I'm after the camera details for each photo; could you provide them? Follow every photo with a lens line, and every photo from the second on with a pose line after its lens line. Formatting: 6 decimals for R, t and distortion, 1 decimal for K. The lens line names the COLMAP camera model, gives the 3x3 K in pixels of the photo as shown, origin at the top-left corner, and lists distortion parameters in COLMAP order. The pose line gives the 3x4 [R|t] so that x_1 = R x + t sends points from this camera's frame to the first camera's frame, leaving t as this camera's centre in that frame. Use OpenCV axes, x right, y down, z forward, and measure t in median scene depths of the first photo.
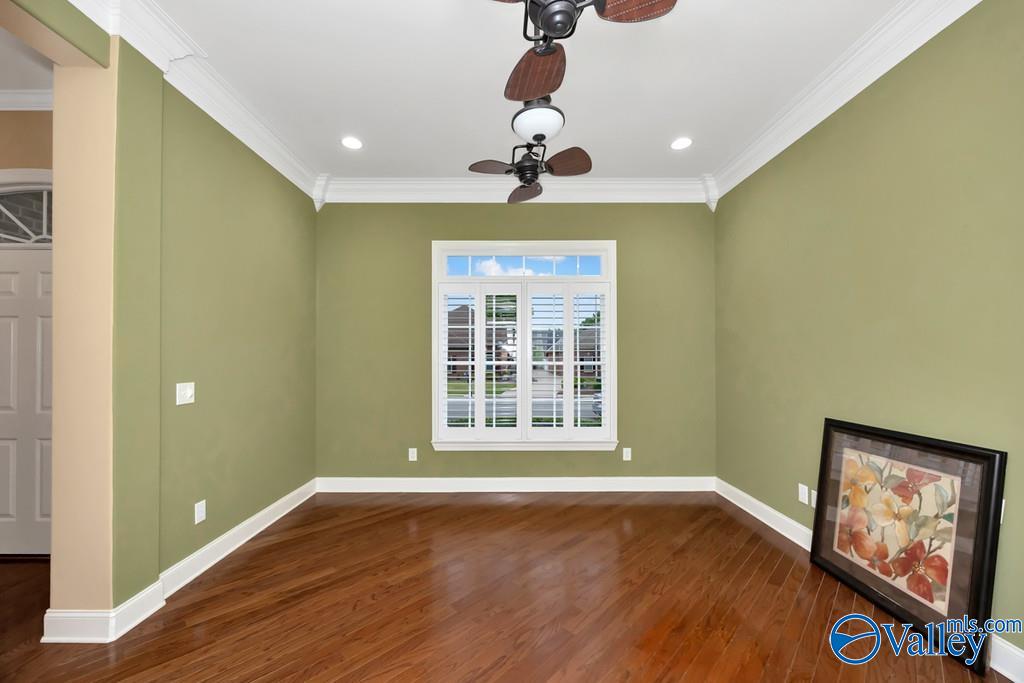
lens RADIAL K [[398.4, 0, 511.7], [0, 398.4, 349.1], [0, 0, 1]] dist [-0.001783, -0.000346]
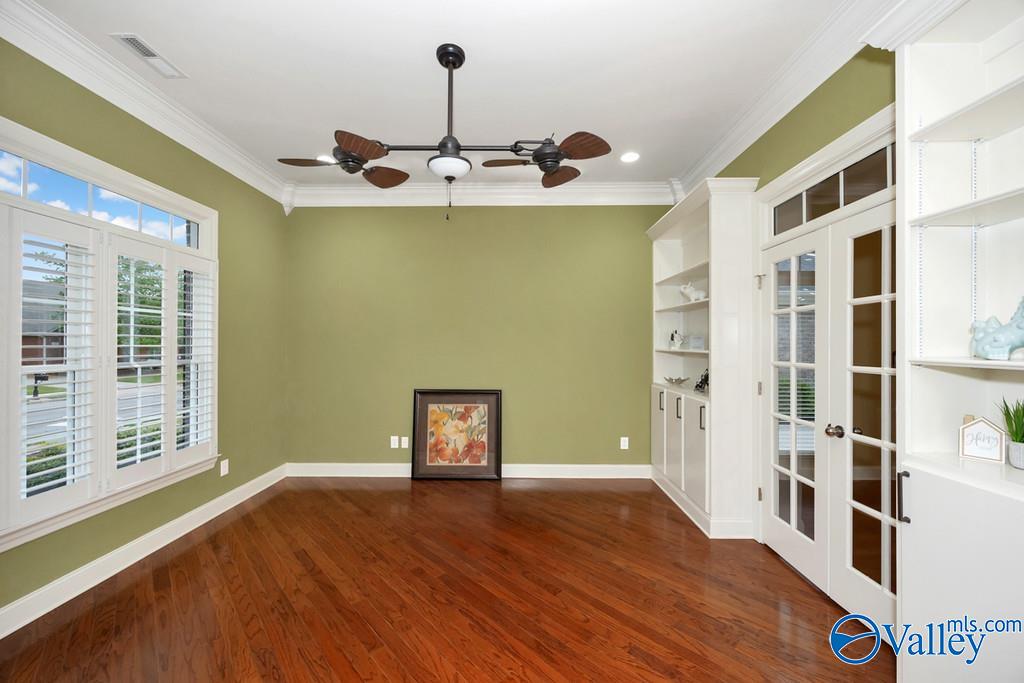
lens RADIAL K [[386.7, 0, 516.8], [0, 386.7, 342.3], [0, 0, 1]] dist [-0.000004, -0.000175]
pose [[0.023927, 0.008217, 0.999680, -0.903927], [-0.022103, 0.999726, -0.007688, -0.018877], [-0.999469, -0.021912, 0.024102, 0.626491]]
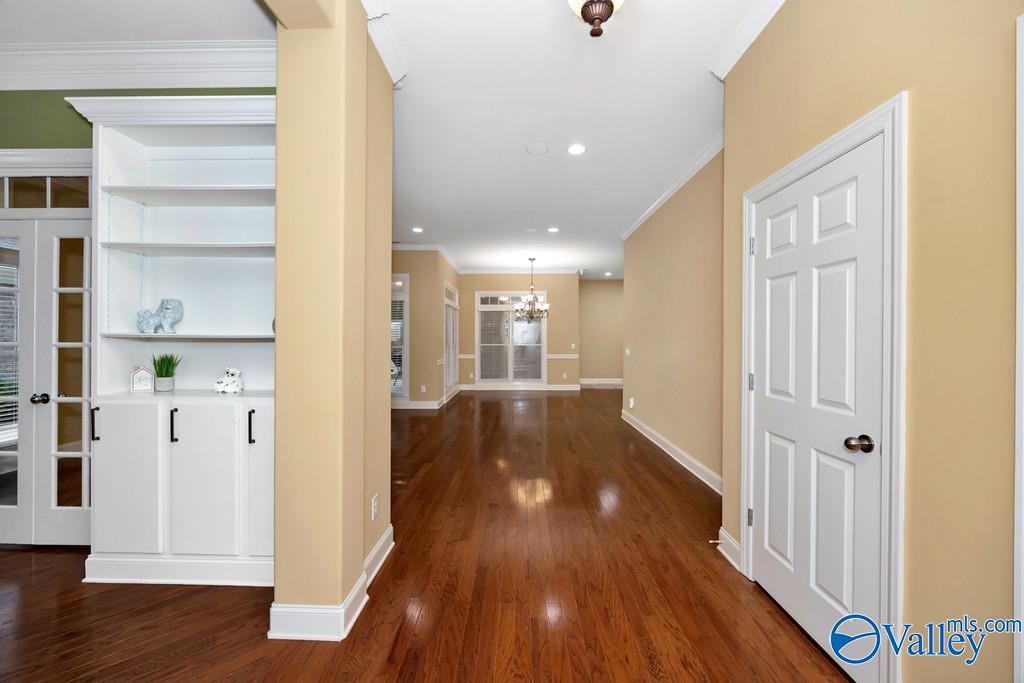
lens RADIAL K [[394.0, 0, 517.5], [0, 394.0, 338.6], [0, 0, 1]] dist [-0.005285, -0.000450]
pose [[-0.999843, -0.003353, 0.017396, -1.606012], [-0.003649, 0.999849, -0.017019, 0.039484], [-0.017336, -0.017079, -0.999704, 1.191970]]
